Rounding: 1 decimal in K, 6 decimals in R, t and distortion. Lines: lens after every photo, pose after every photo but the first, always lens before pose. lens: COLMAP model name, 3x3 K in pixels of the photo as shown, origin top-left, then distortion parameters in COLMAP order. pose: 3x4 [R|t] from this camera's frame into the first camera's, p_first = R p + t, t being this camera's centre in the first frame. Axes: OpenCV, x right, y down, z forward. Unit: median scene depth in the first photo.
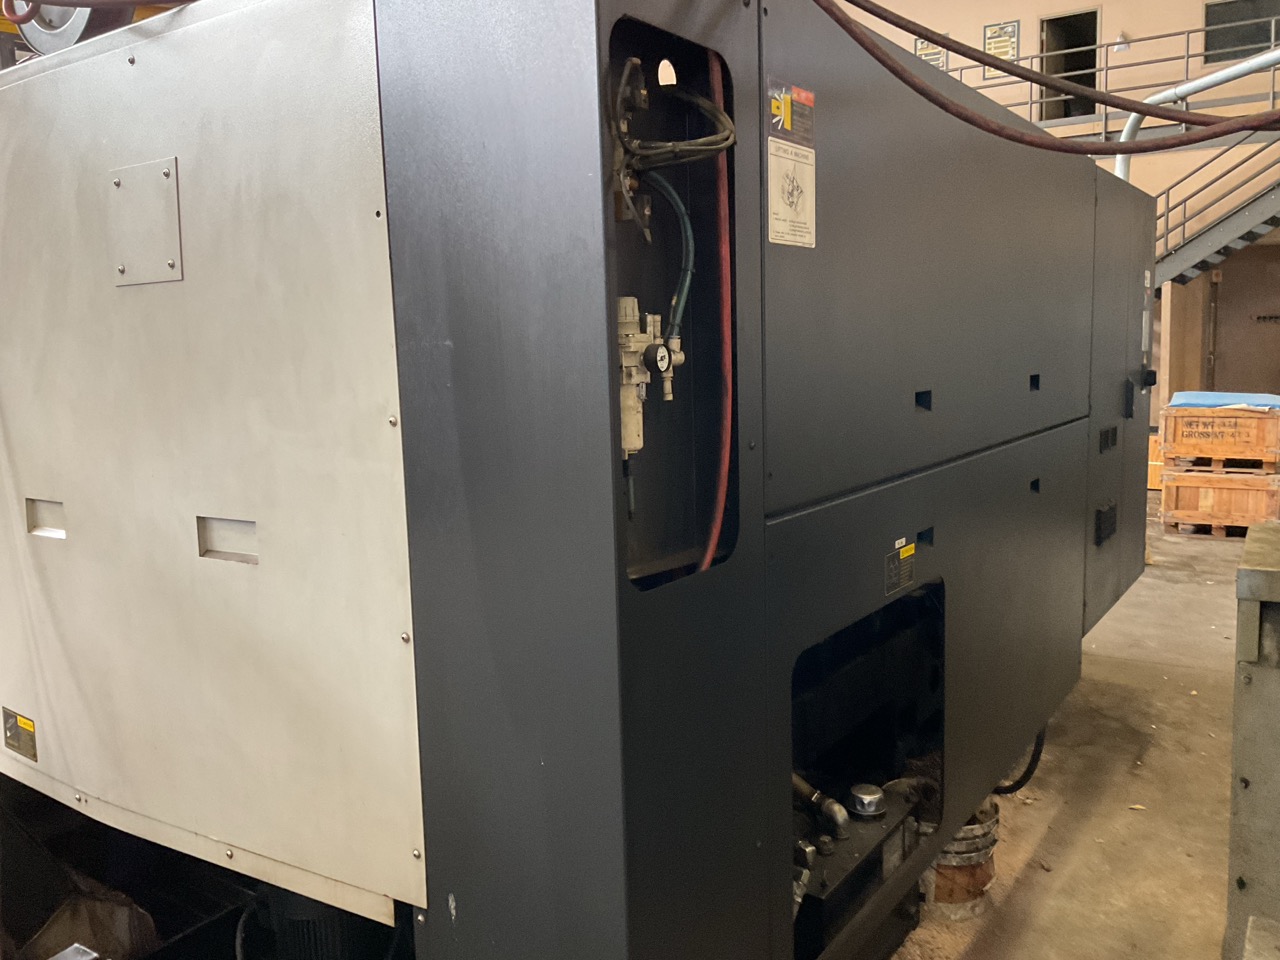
lens RADIAL K [[1052.5, 0, 649.0], [0, 1052.5, 474.9], [0, 0, 1]] dist [0.061988, -0.103577]
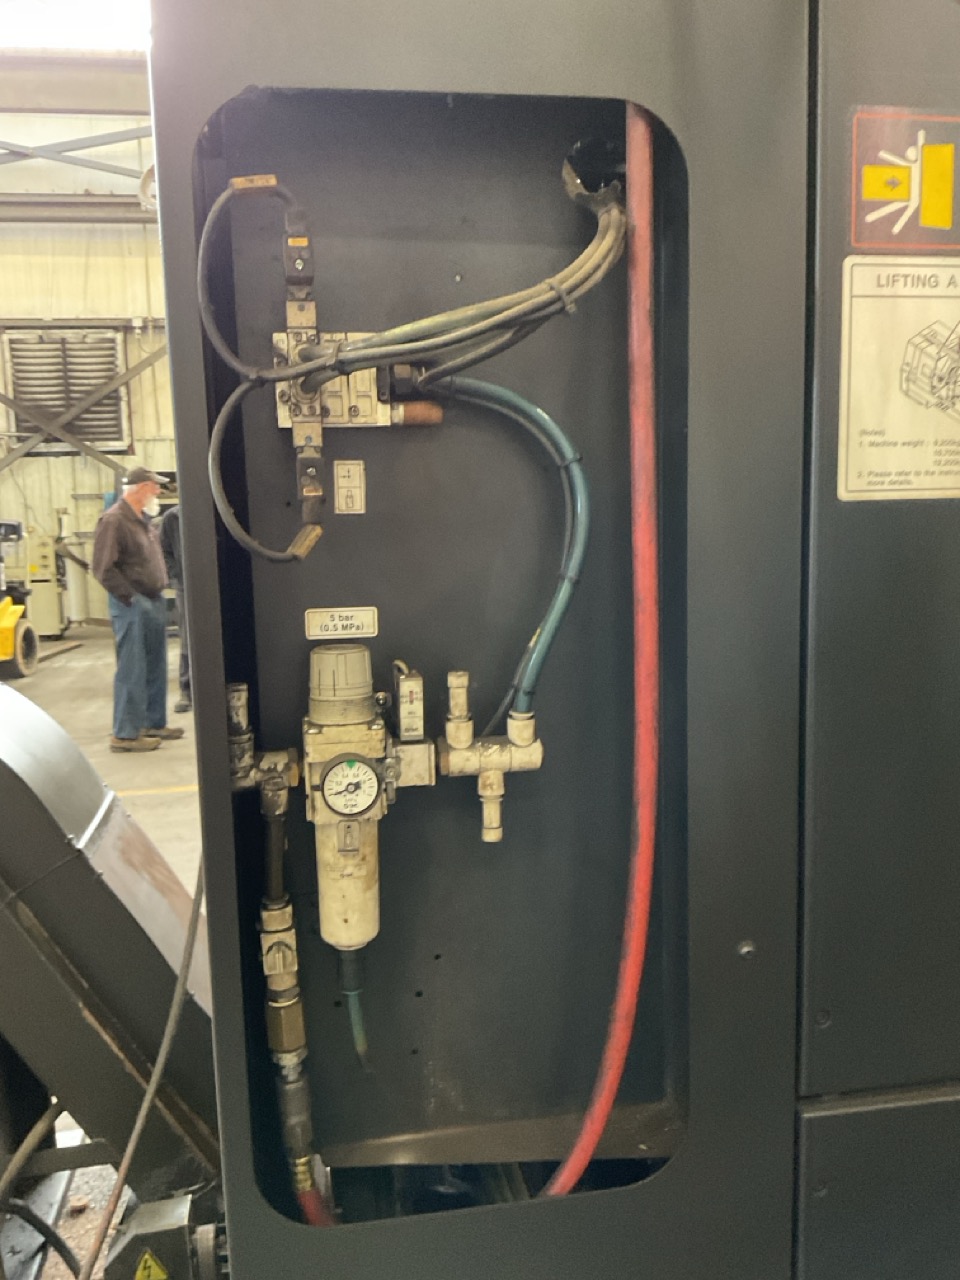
lens RADIAL K [[1052.5, 0, 479.9], [0, 1052.5, 635.3], [0, 0, 1]] dist [0.061988, -0.103577]
pose [[0.700070, 0.099784, -0.707068, 0.348619], [-0.082297, 0.994865, 0.058916, -0.191863], [0.709316, 0.016944, 0.704687, 0.631156]]
